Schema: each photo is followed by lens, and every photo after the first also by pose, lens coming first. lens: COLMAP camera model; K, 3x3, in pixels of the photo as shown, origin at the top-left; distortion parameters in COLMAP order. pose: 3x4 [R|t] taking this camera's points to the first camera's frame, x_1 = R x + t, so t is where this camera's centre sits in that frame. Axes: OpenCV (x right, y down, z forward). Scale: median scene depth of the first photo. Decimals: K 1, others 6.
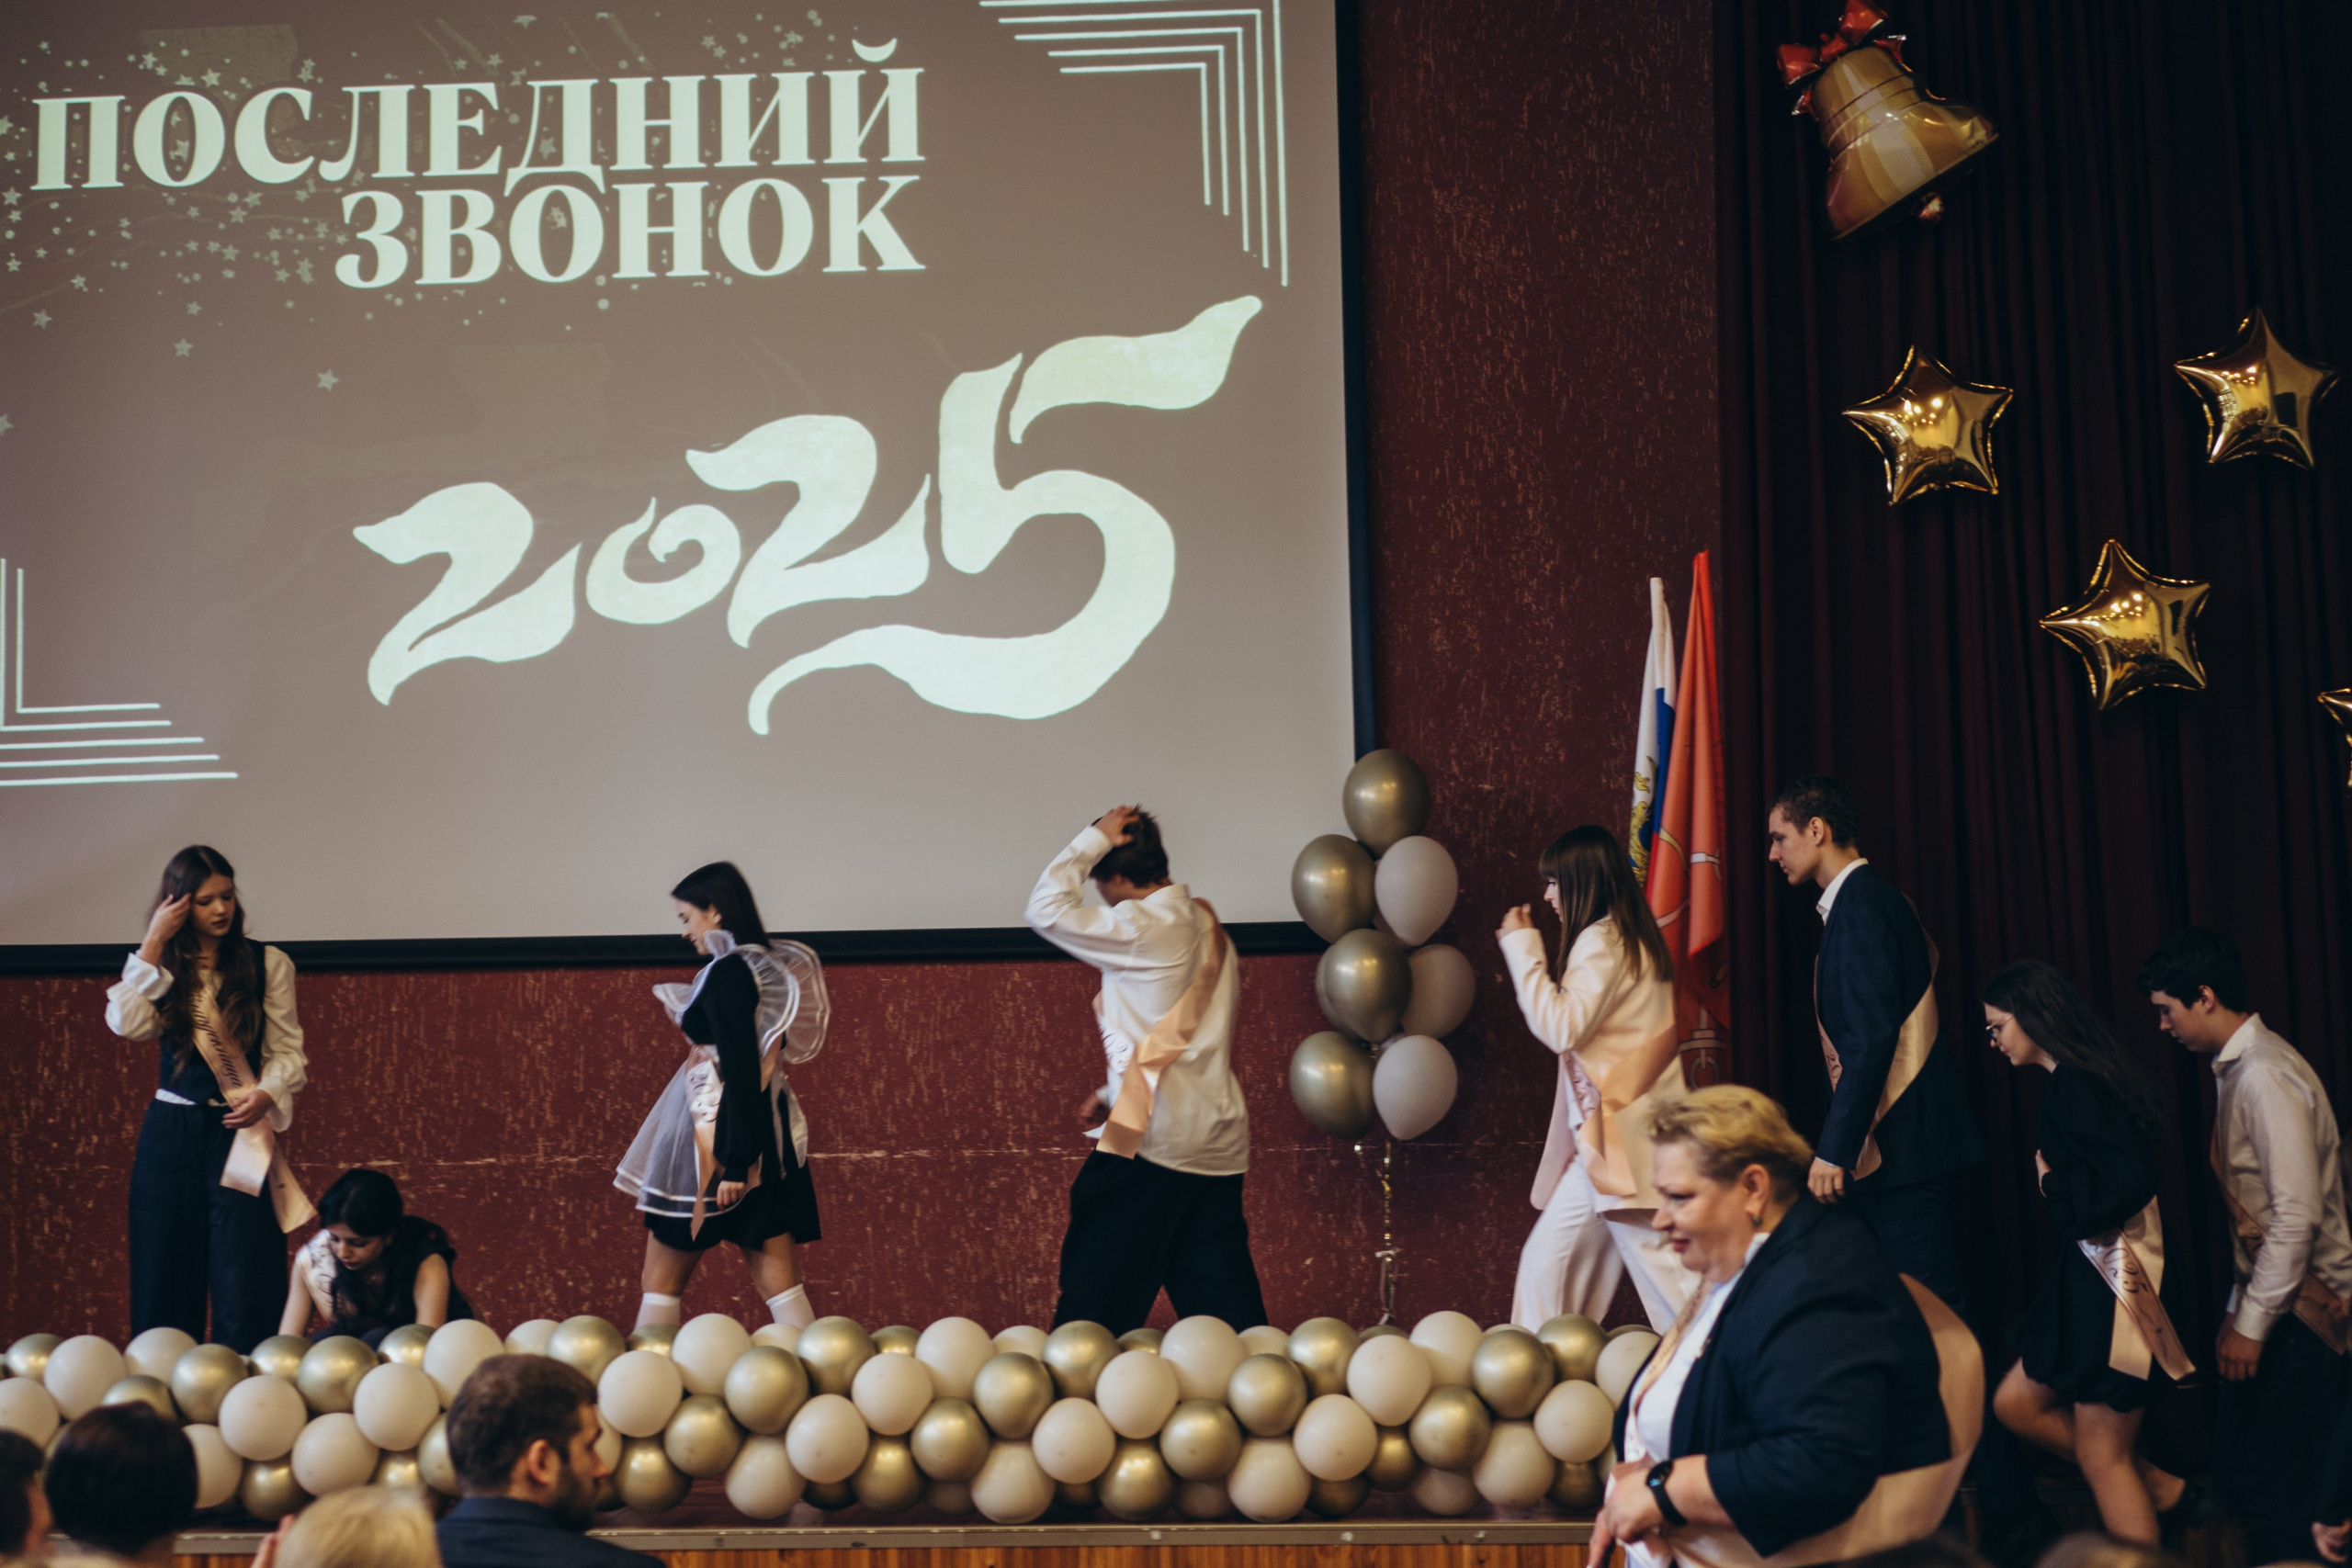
lens RADIAL K [[3446.6, 0, 1176.0], [0, 3446.6, 784.0], [0, 0, 1]] dist [0.016621, -0.261039]
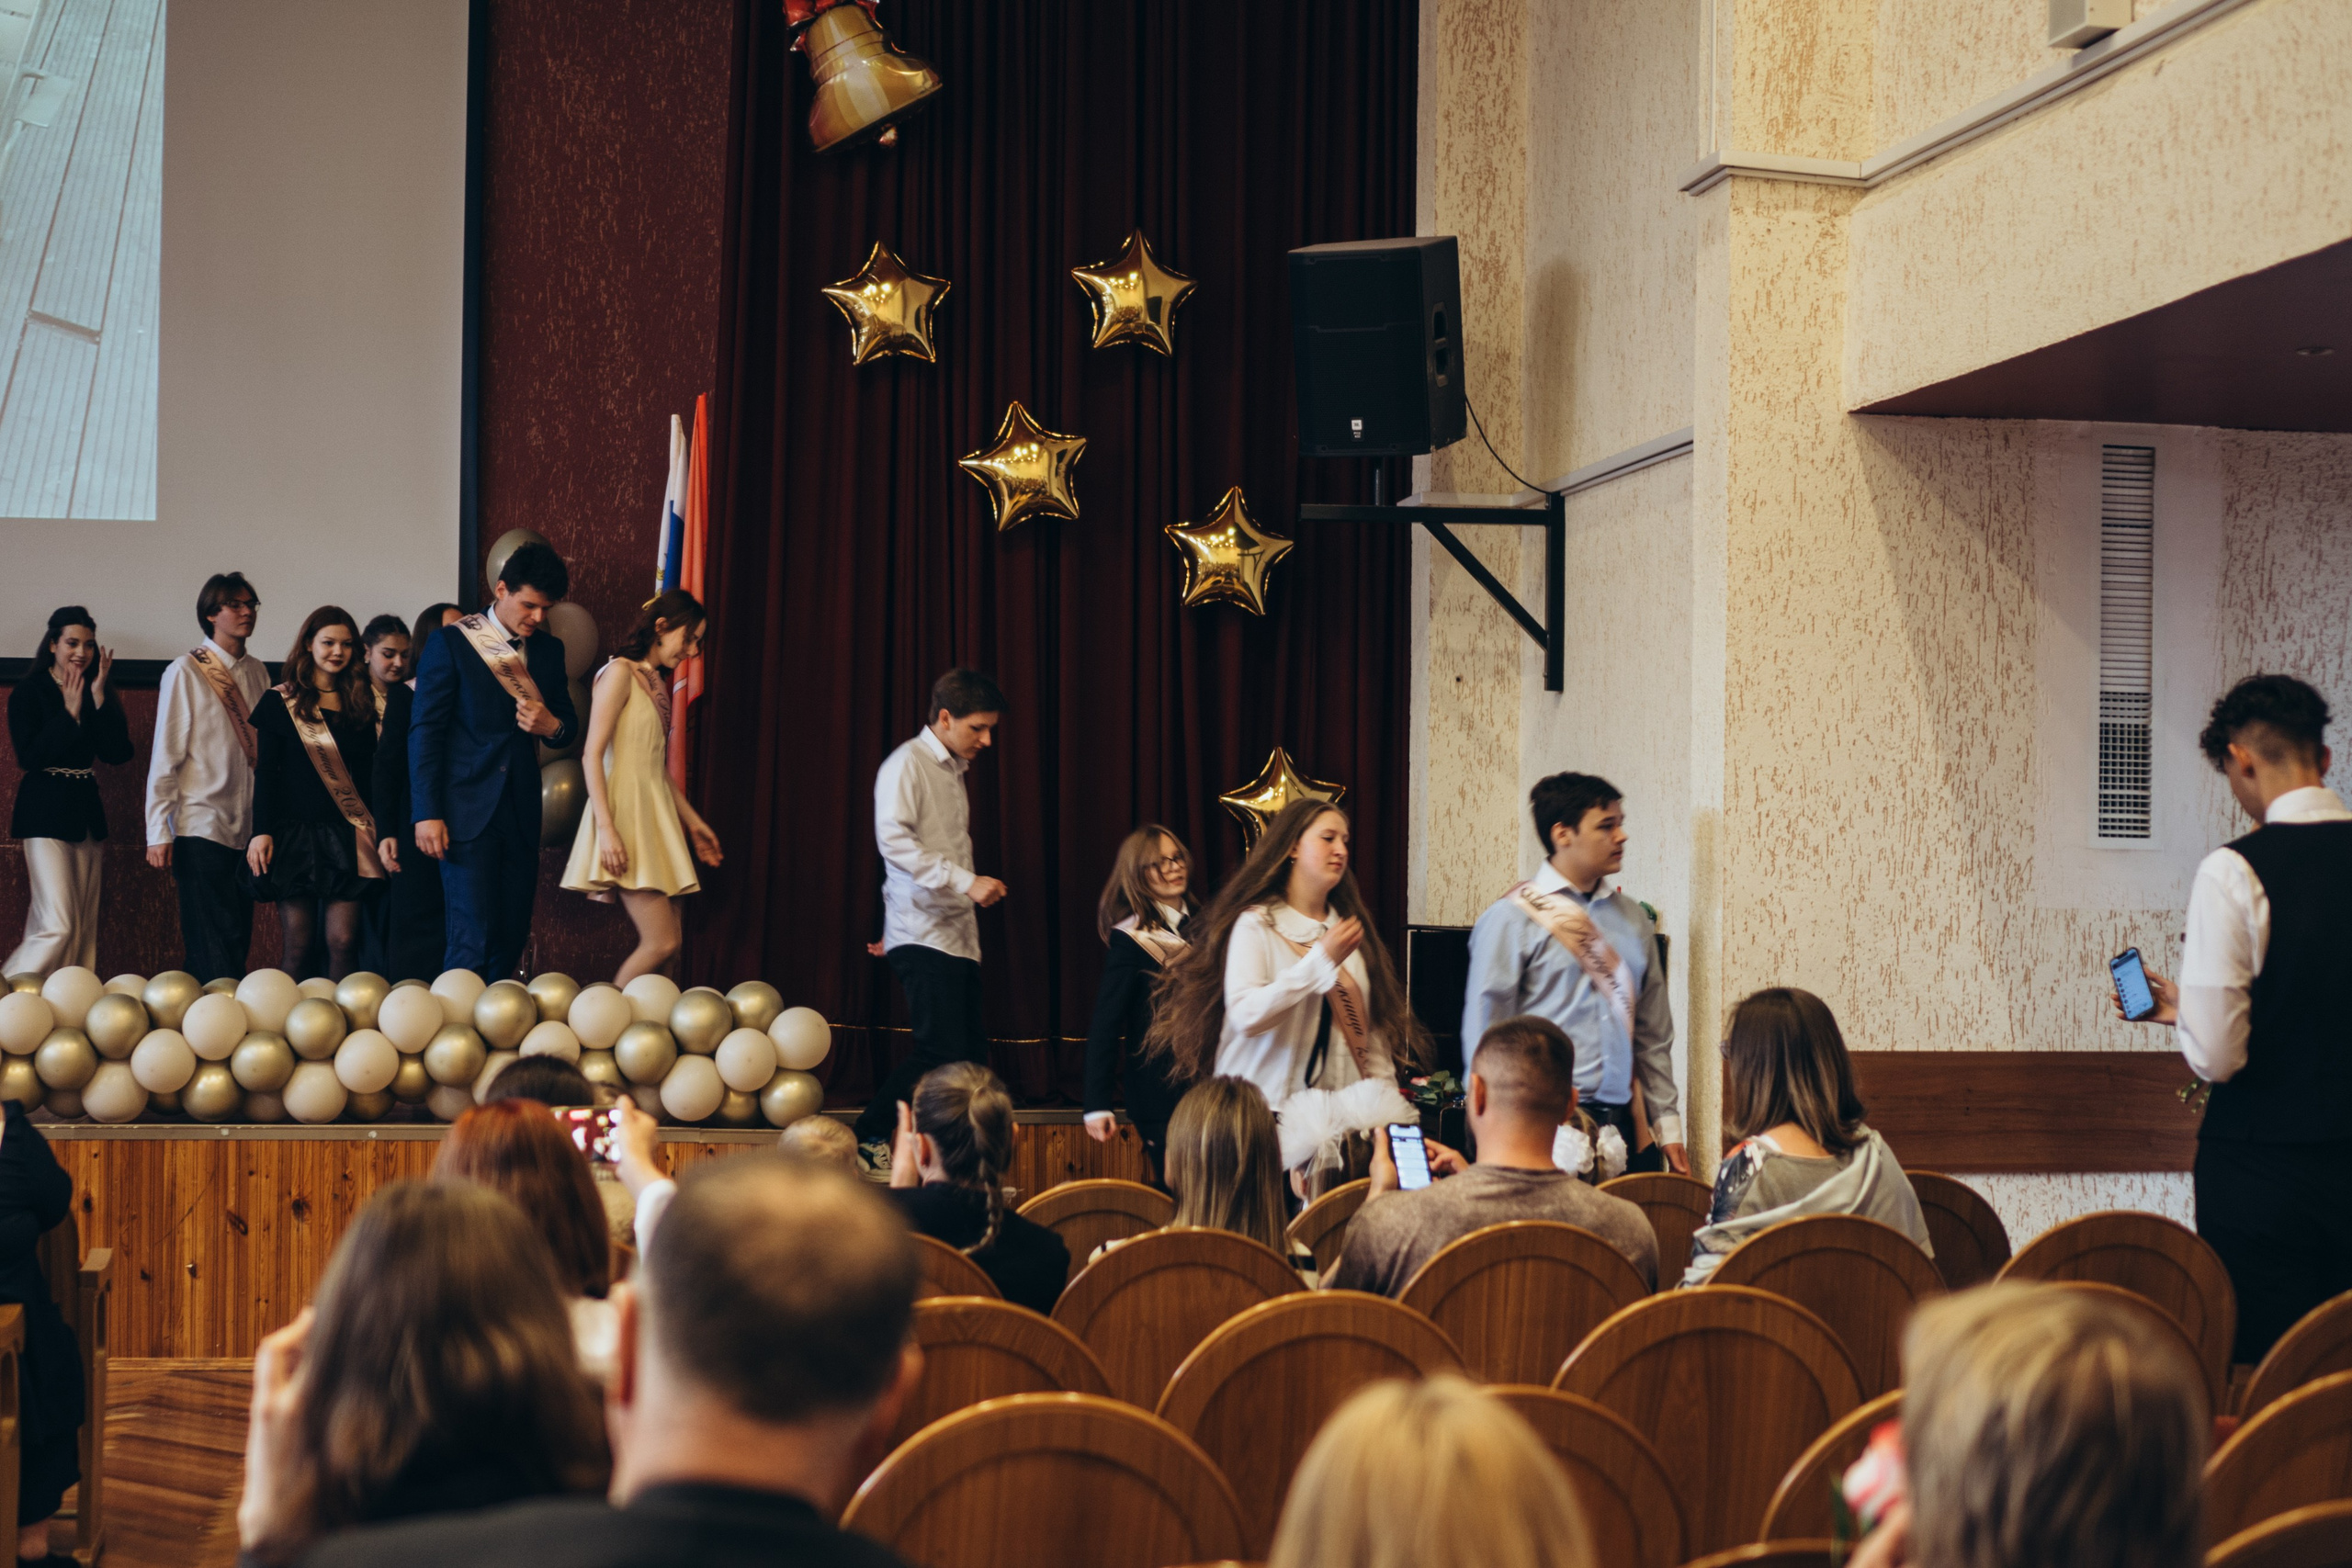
lens RADIAL K [[3446.6, 0, 1176.0], [0, 3446.6, 784.0], [0, 0, 1]] dist [0.016621, -0.261039]
pose [[0.979221, 0.032057, 0.200245, 0.057390], [-0.048050, 0.995986, 0.075520, -0.021868], [-0.197020, -0.083573, 0.976831, -0.241096]]
